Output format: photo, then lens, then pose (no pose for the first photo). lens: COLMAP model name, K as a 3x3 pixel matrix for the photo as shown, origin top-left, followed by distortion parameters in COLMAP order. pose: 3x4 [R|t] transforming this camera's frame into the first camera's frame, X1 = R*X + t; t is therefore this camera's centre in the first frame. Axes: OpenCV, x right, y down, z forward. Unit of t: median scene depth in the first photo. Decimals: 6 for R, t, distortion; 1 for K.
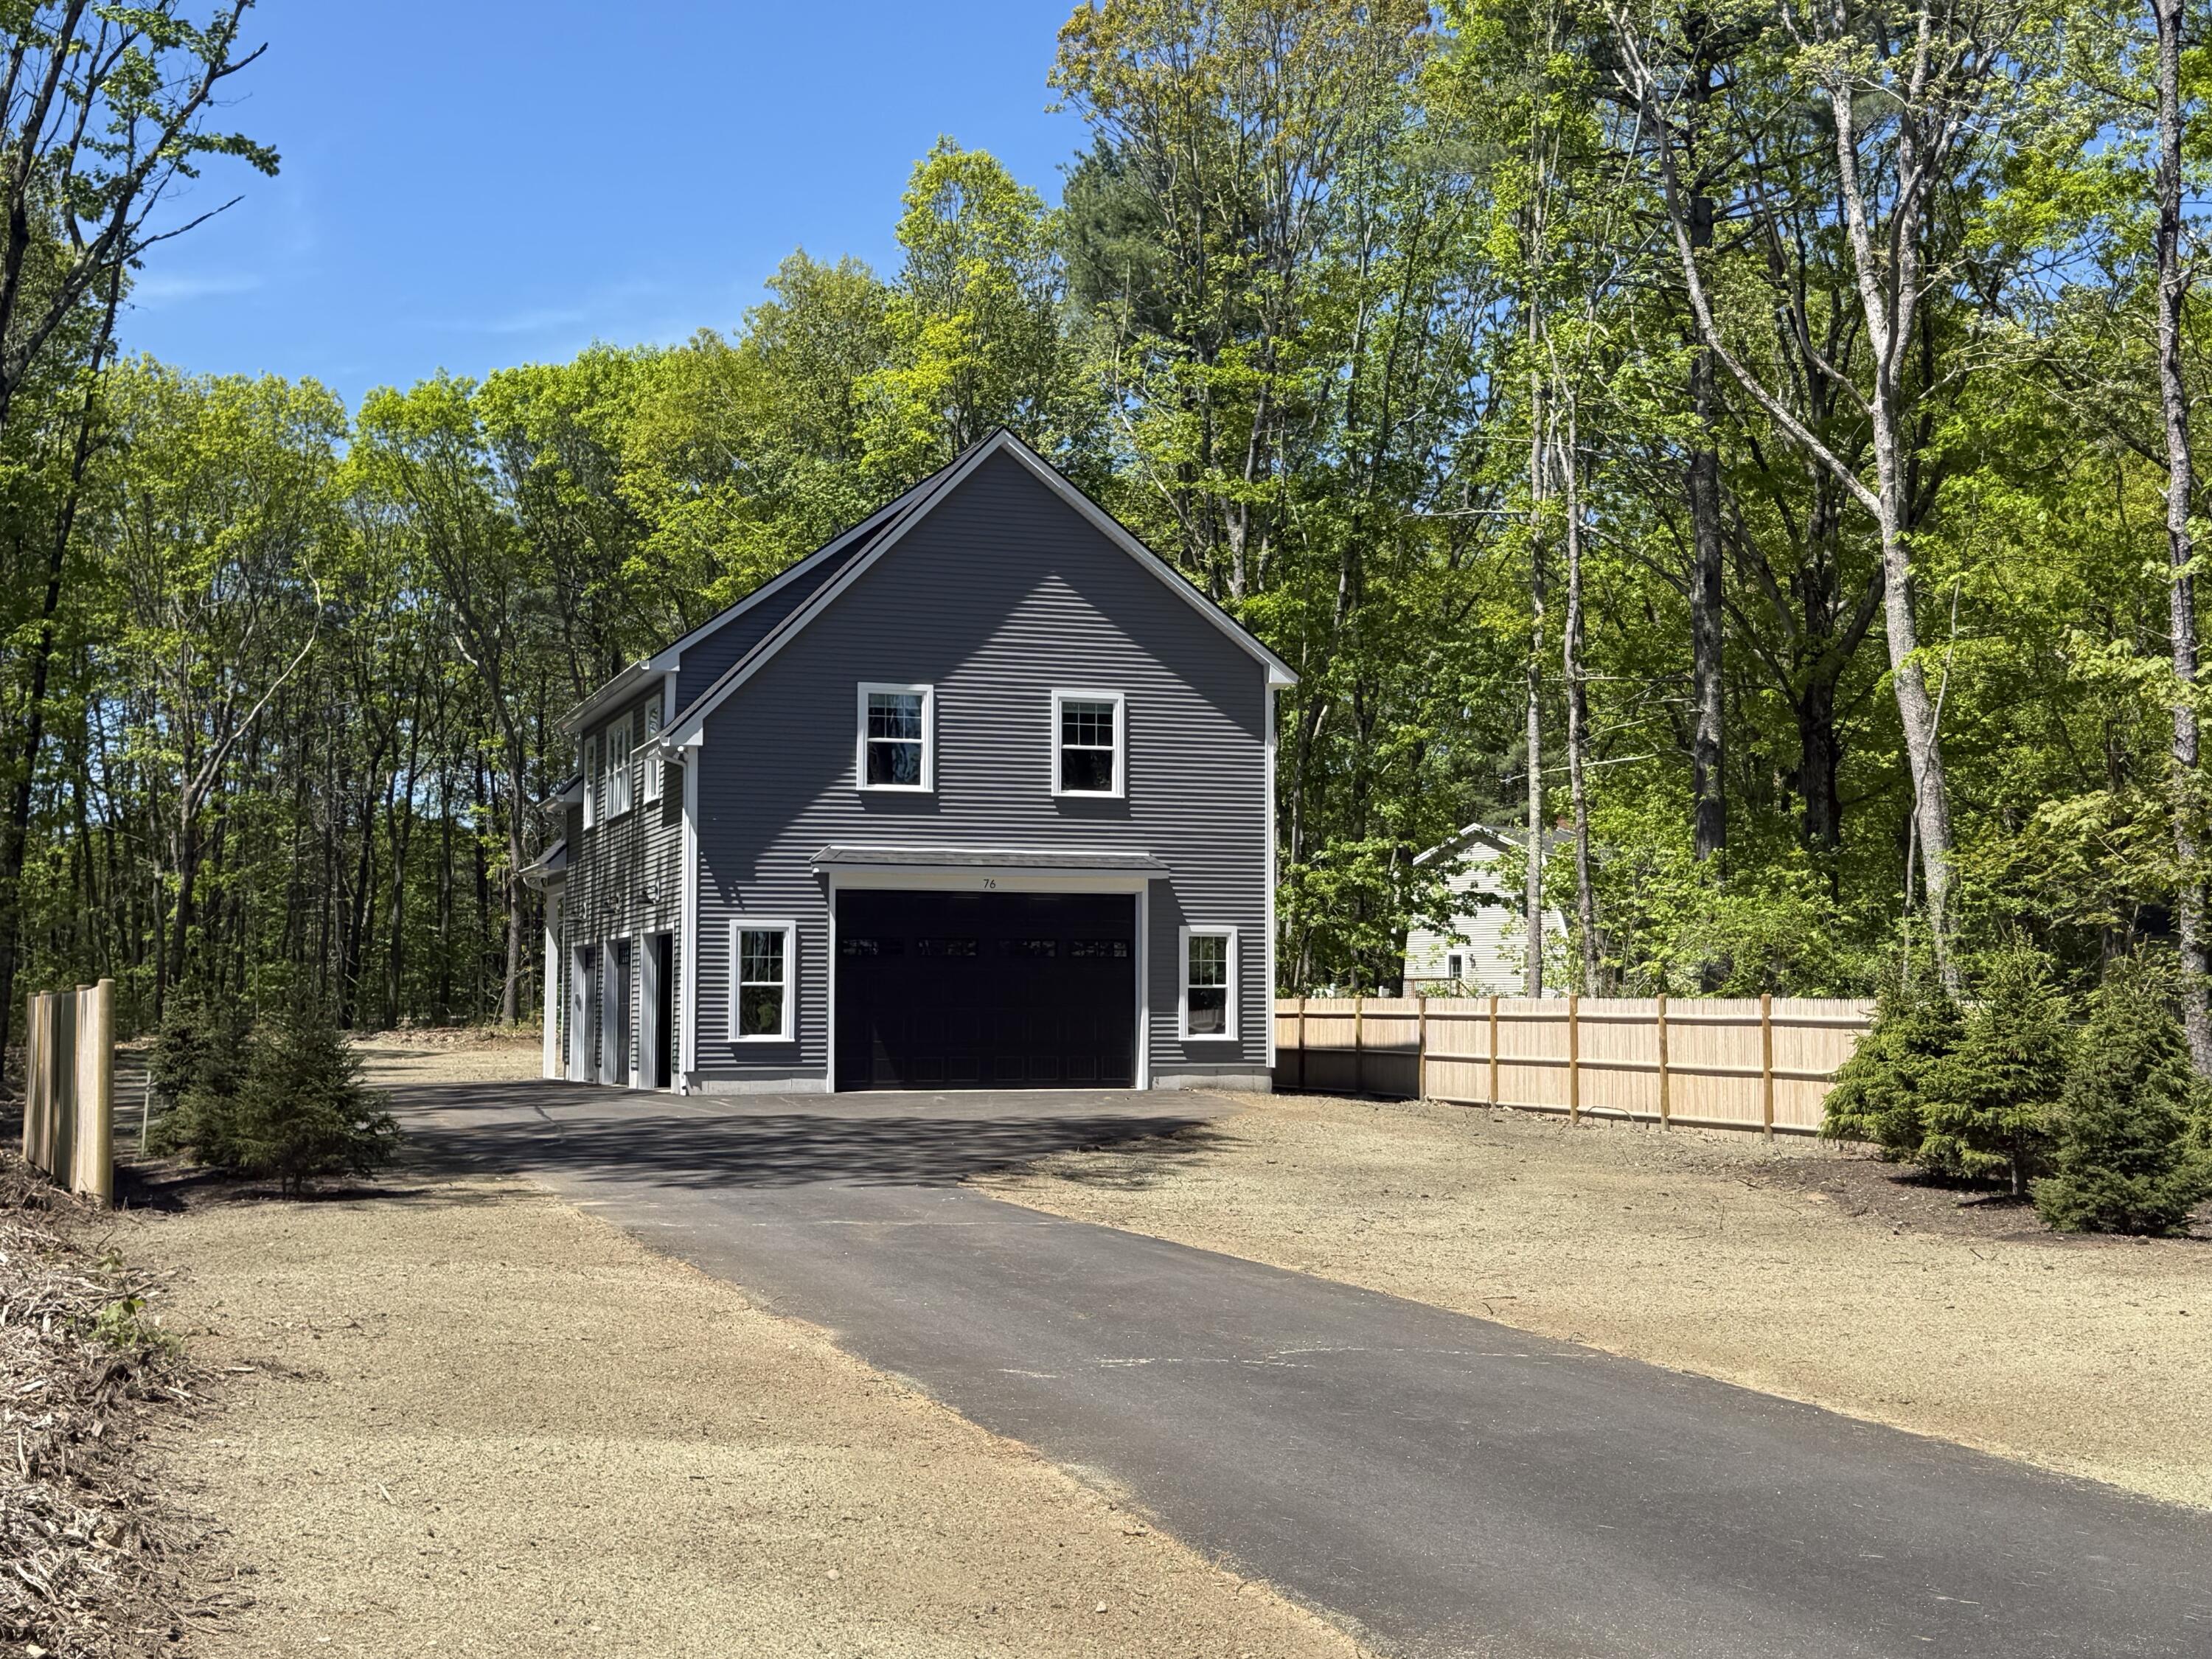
lens RADIAL K [[2734.6, 0, 1108.8], [0, 2734.6, 827.6], [0, 0, 1]] dist [0.124538, -0.006796]
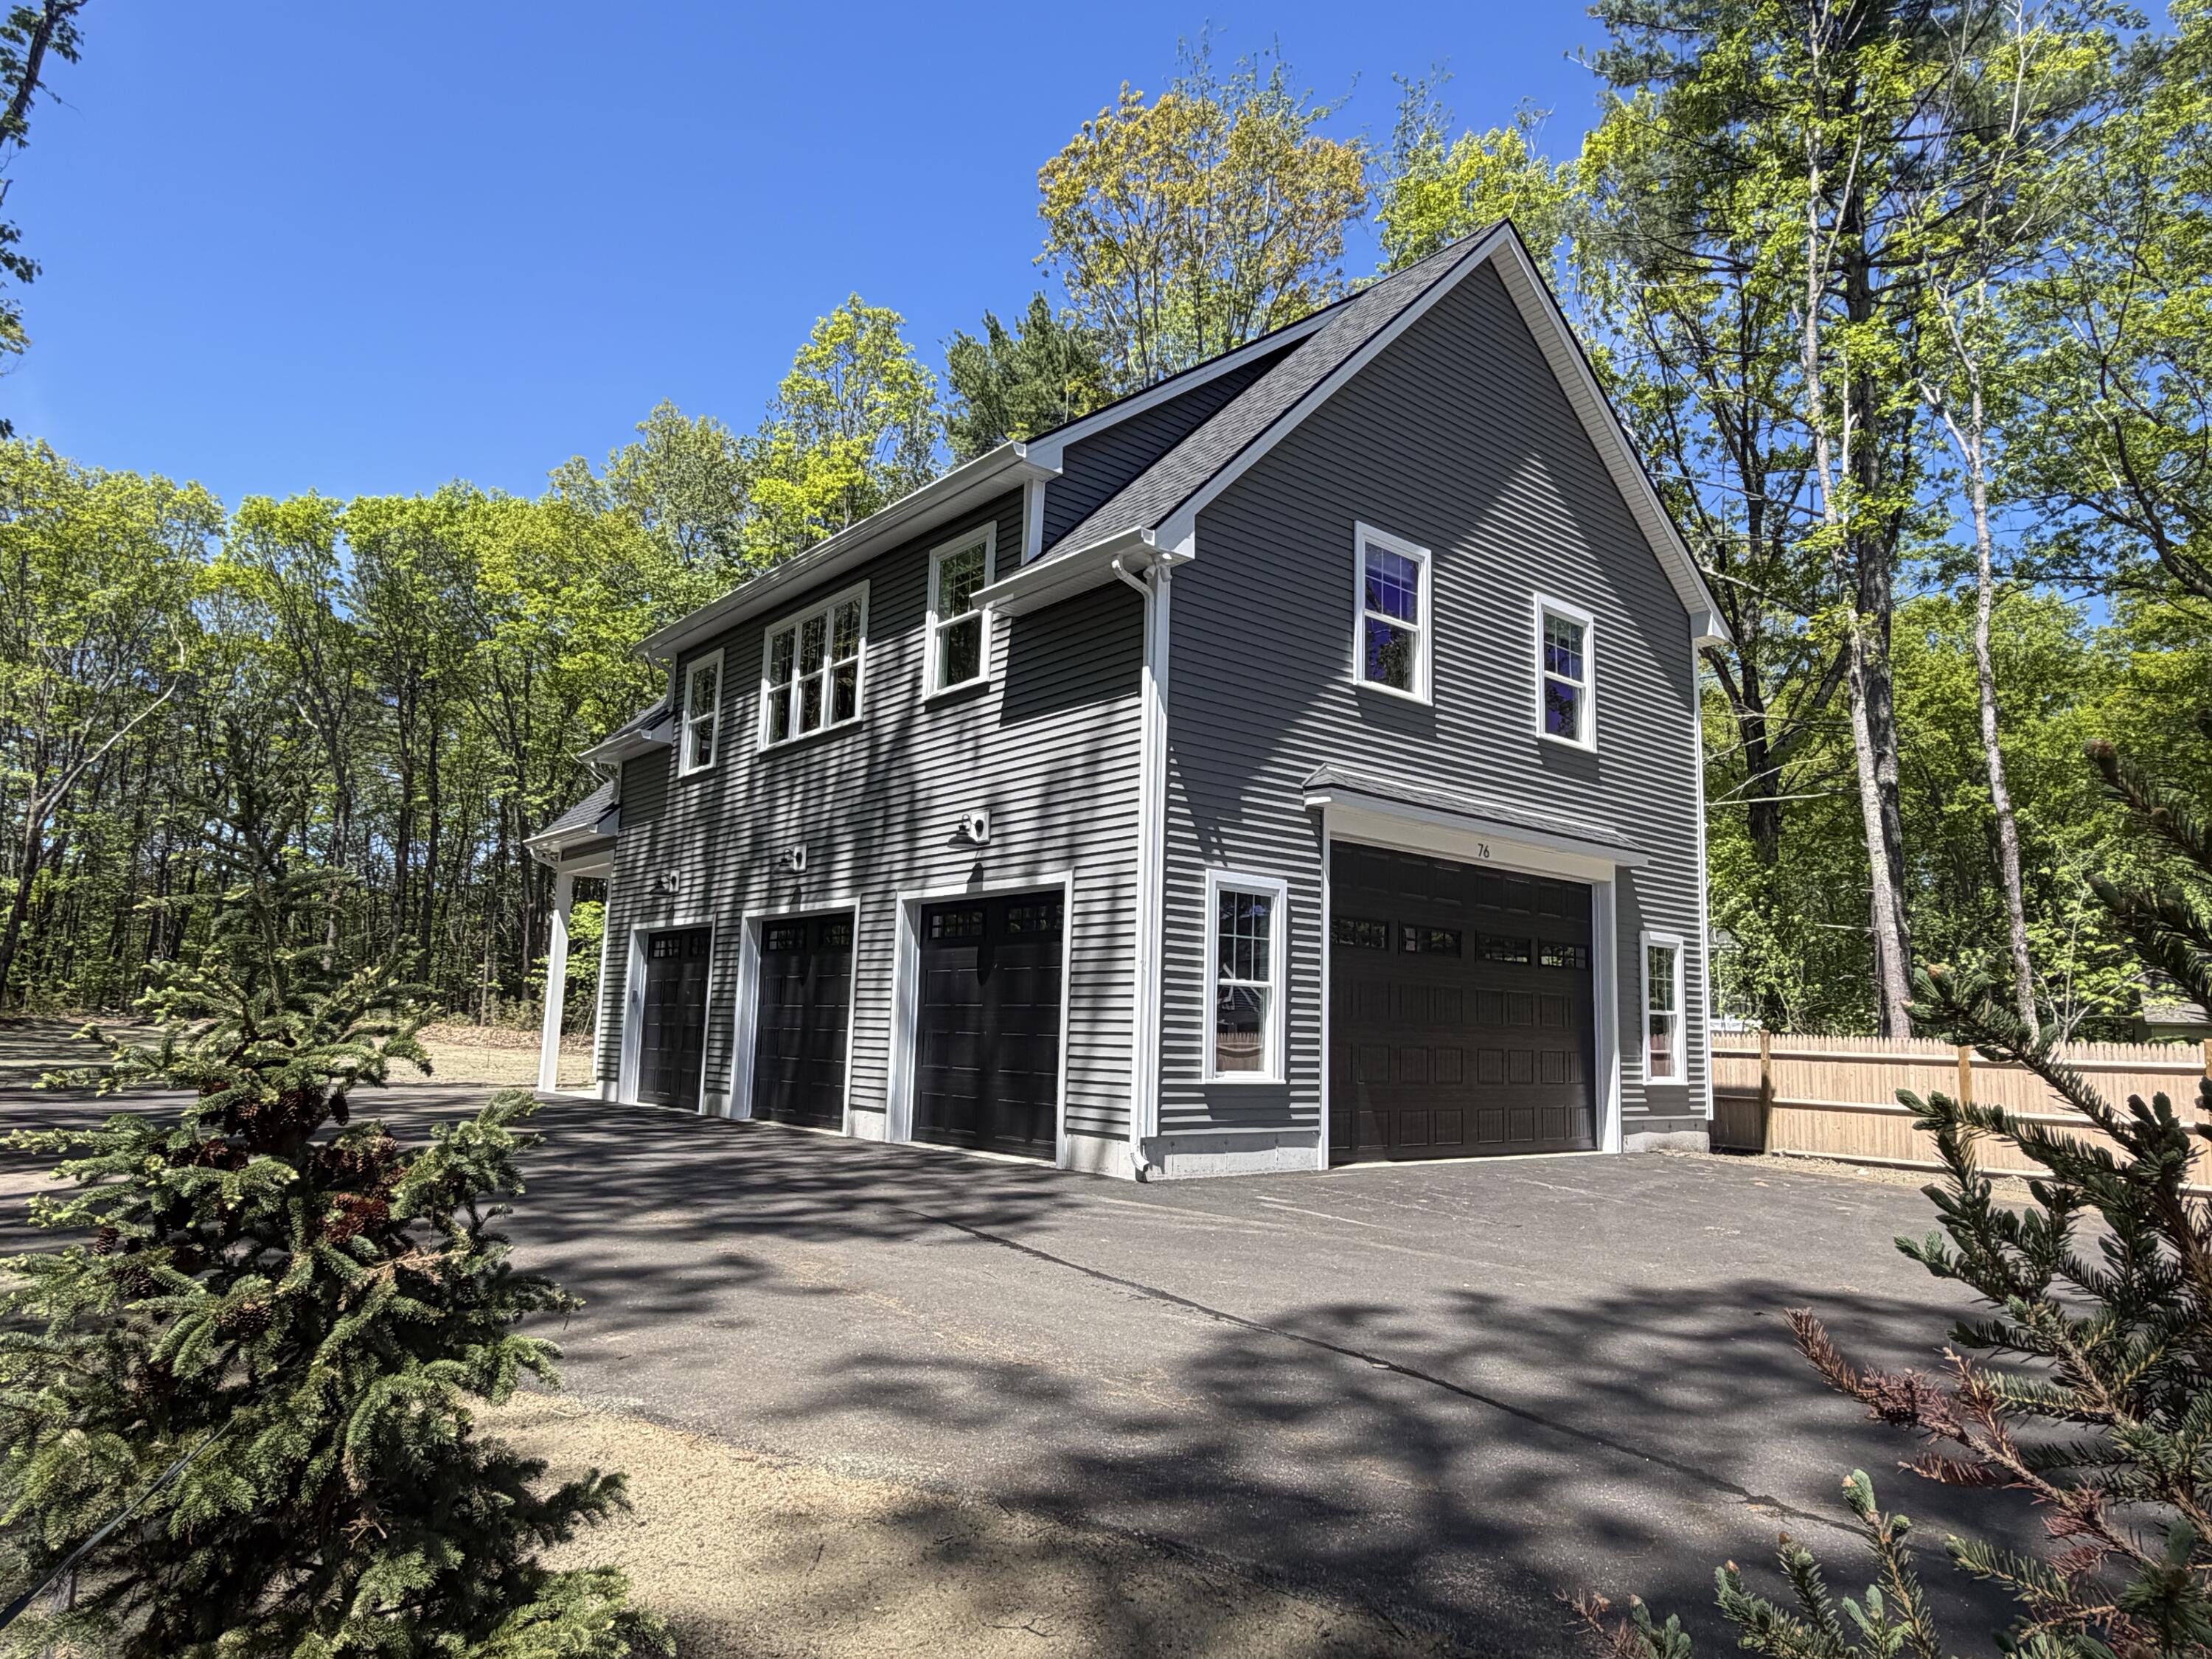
lens RADIAL K [[1375.1, 0, 1111.4], [0, 1375.1, 837.9], [0, 0, 1]] dist [0.001048, -0.000281]
pose [[0.936439, 0.077866, 0.342079, -0.244333], [-0.054364, 0.995487, -0.077778, 0.048262], [-0.346592, 0.054238, 0.936447, 0.701413]]
